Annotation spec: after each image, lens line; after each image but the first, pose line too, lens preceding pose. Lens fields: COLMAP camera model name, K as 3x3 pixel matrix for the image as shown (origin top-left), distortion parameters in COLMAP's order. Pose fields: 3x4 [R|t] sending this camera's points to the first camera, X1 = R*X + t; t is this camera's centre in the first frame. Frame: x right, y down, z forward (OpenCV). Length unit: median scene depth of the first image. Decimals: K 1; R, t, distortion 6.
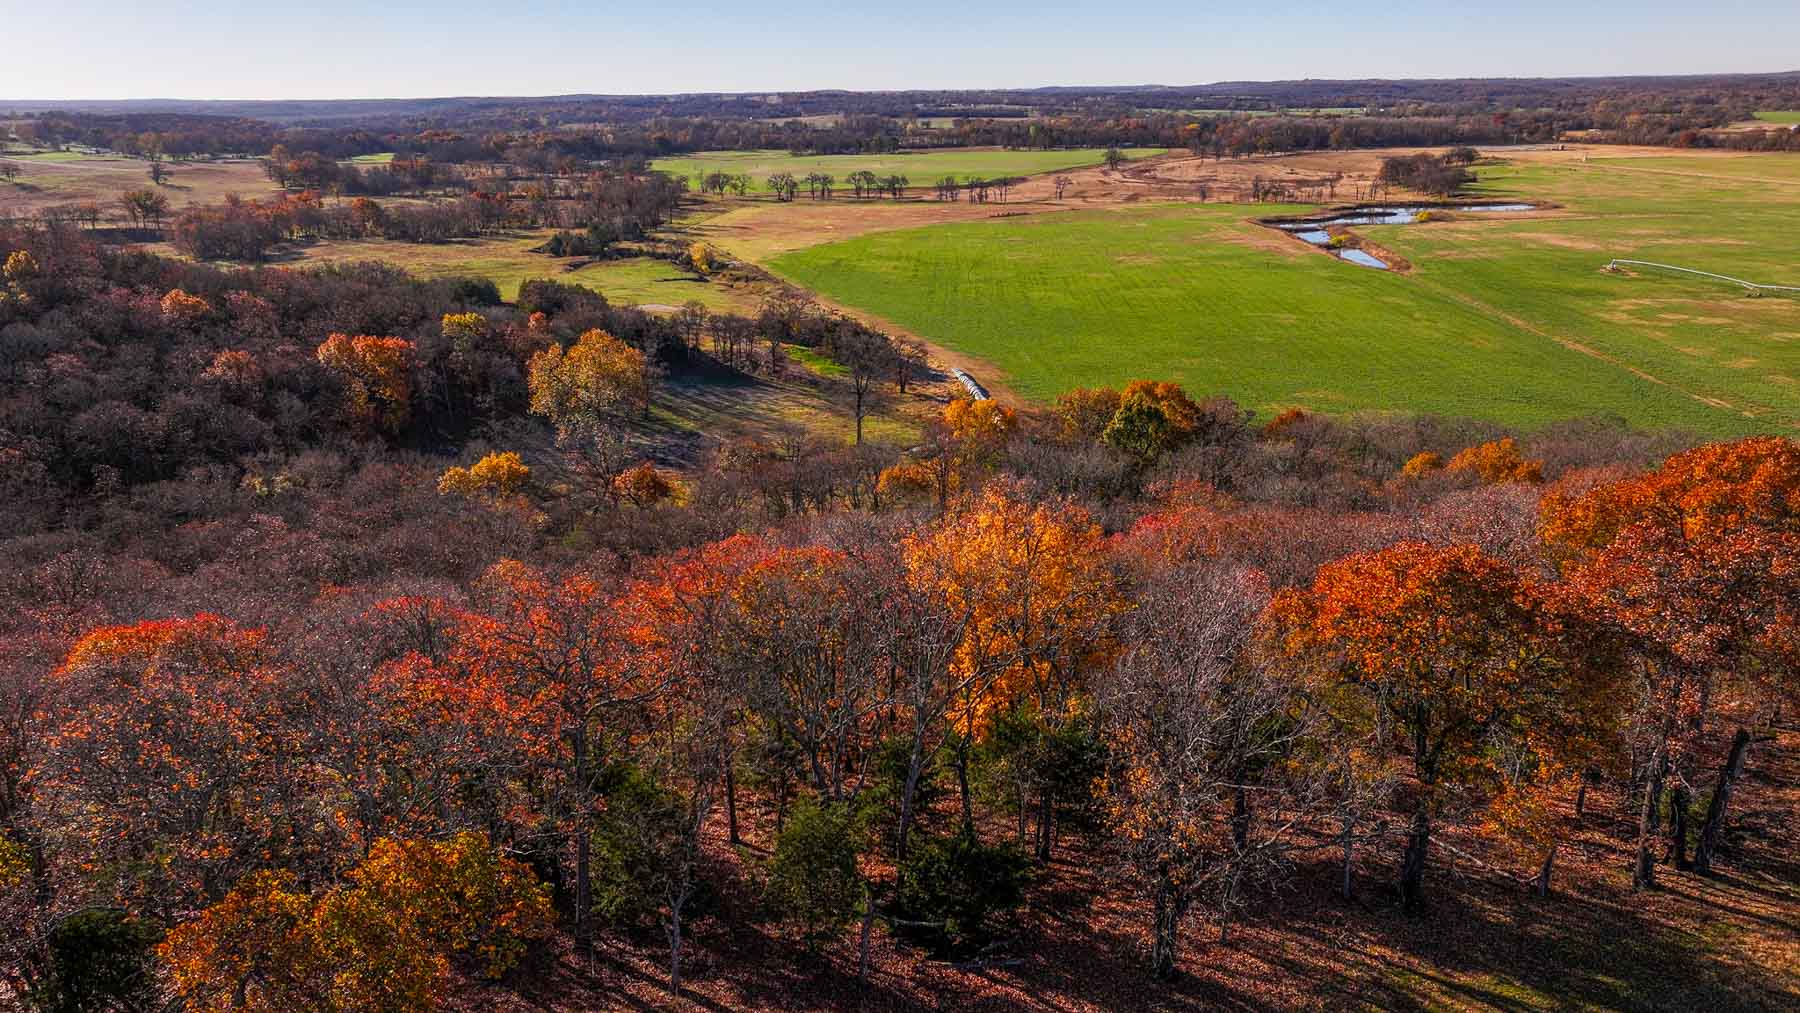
lens RADIAL K [[1287.0, 0, 900.0], [0, 1287.0, 506.5], [0, 0, 1]] dist [-0.014082, 0.040237]
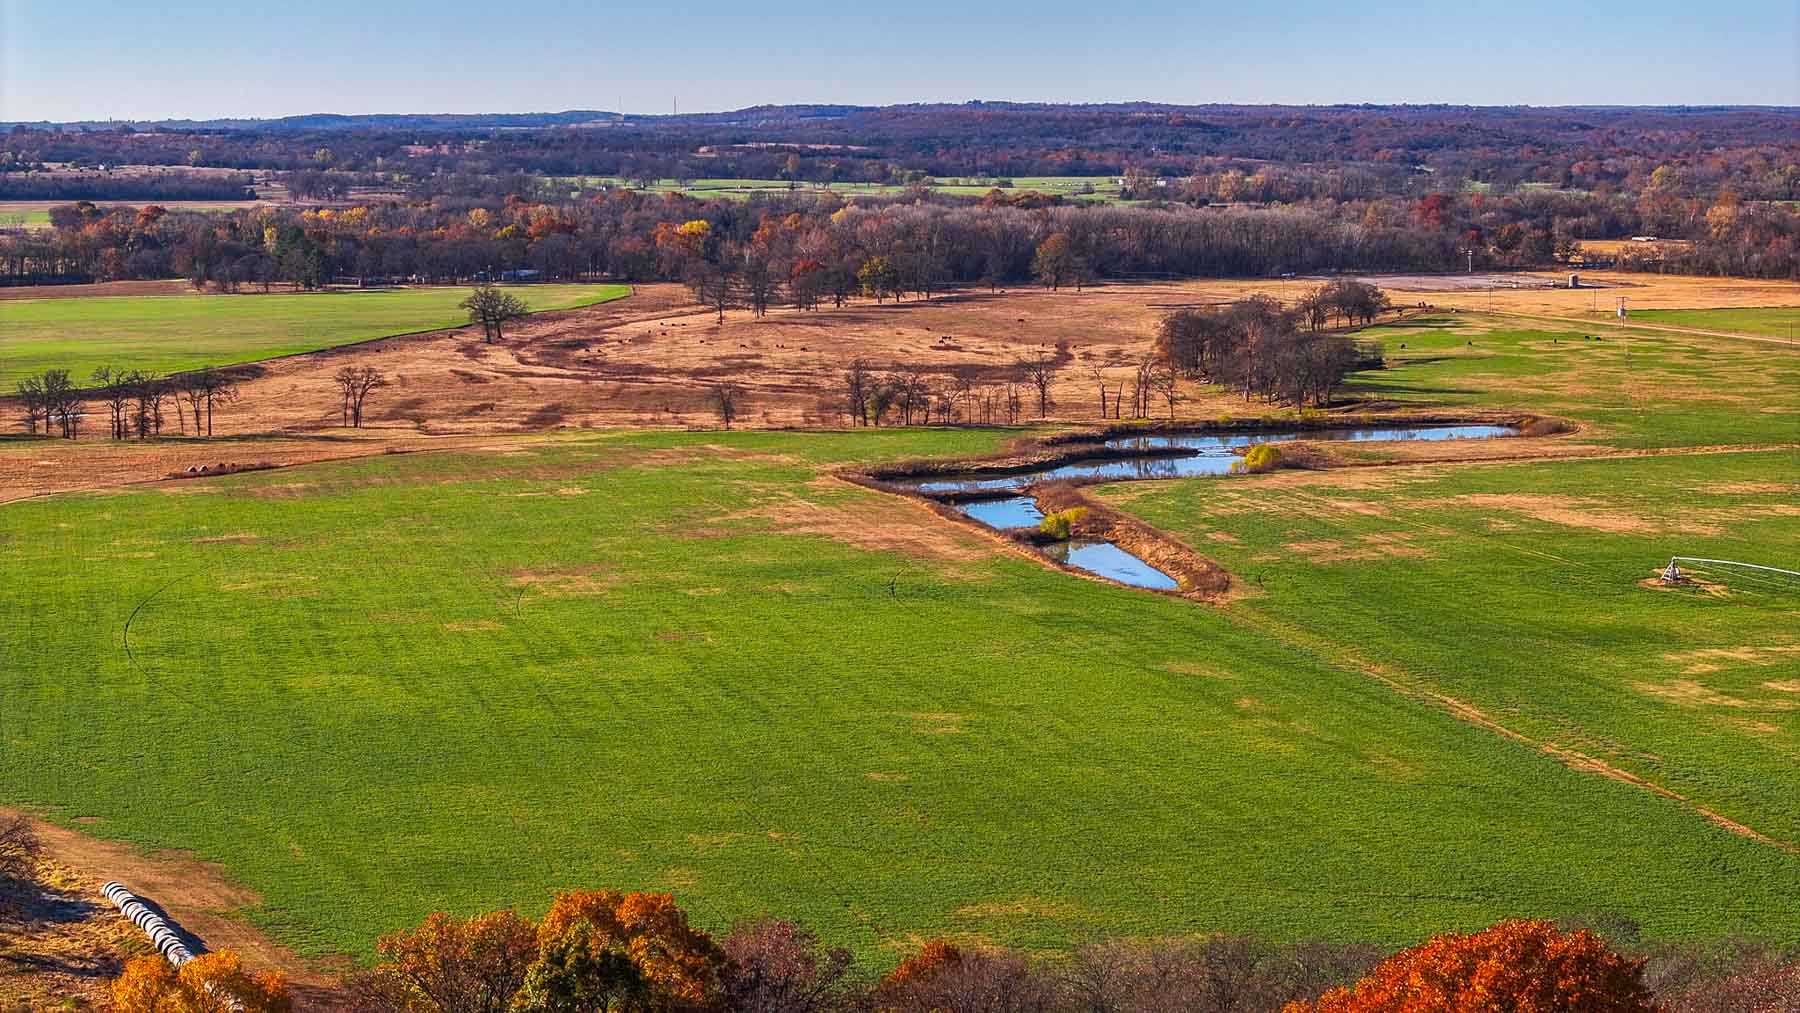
lens RADIAL K [[3646.2, 0, 900.0], [0, 3646.2, 506.5], [0, 0, 1]] dist [-0.167681, 0.602741]
pose [[0.963585, -0.019792, 0.266668, -0.006327], [0.074328, 0.977781, -0.196007, 0.004585], [-0.256863, 0.208691, 0.943647, -0.040824]]
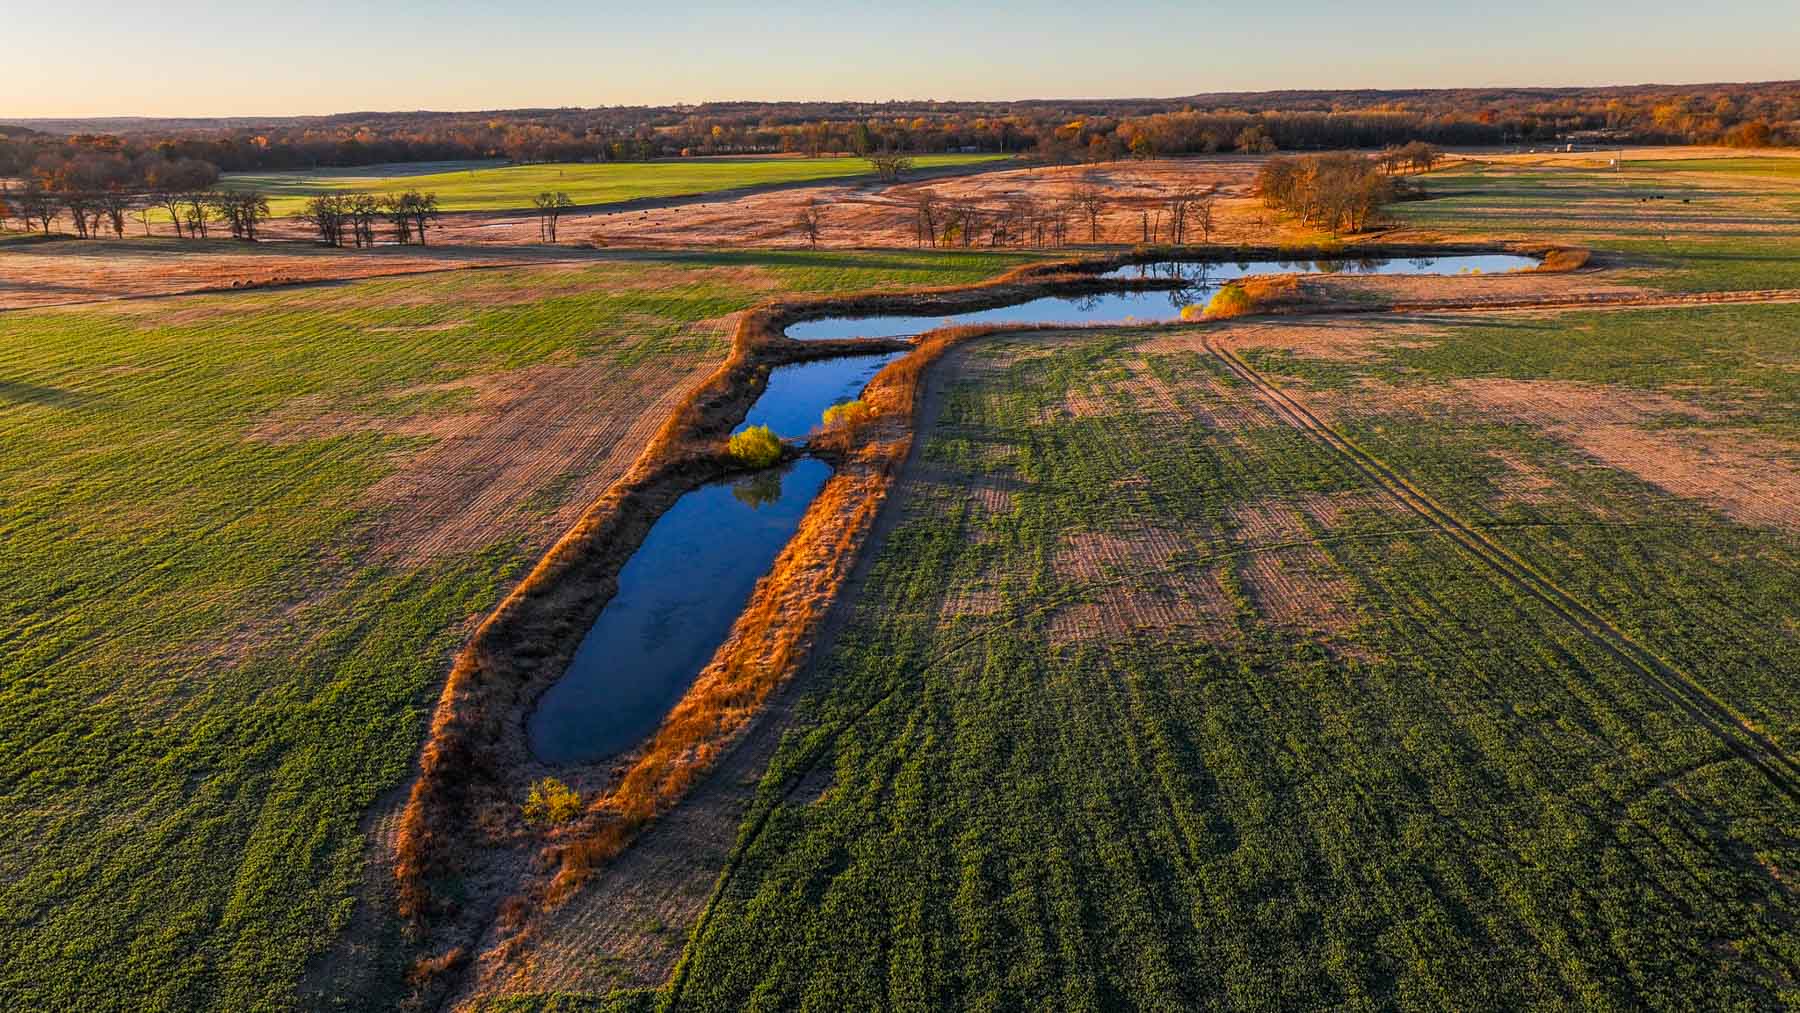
lens RADIAL K [[1287.0, 0, 900.0], [0, 1287.0, 506.5], [0, 0, 1]] dist [-0.014082, 0.040237]
pose [[0.999994, -0.003550, 0.000134, 0.268204], [0.003551, 0.999924, -0.011787, -0.139301], [-0.000092, 0.011788, 0.999931, 0.544934]]
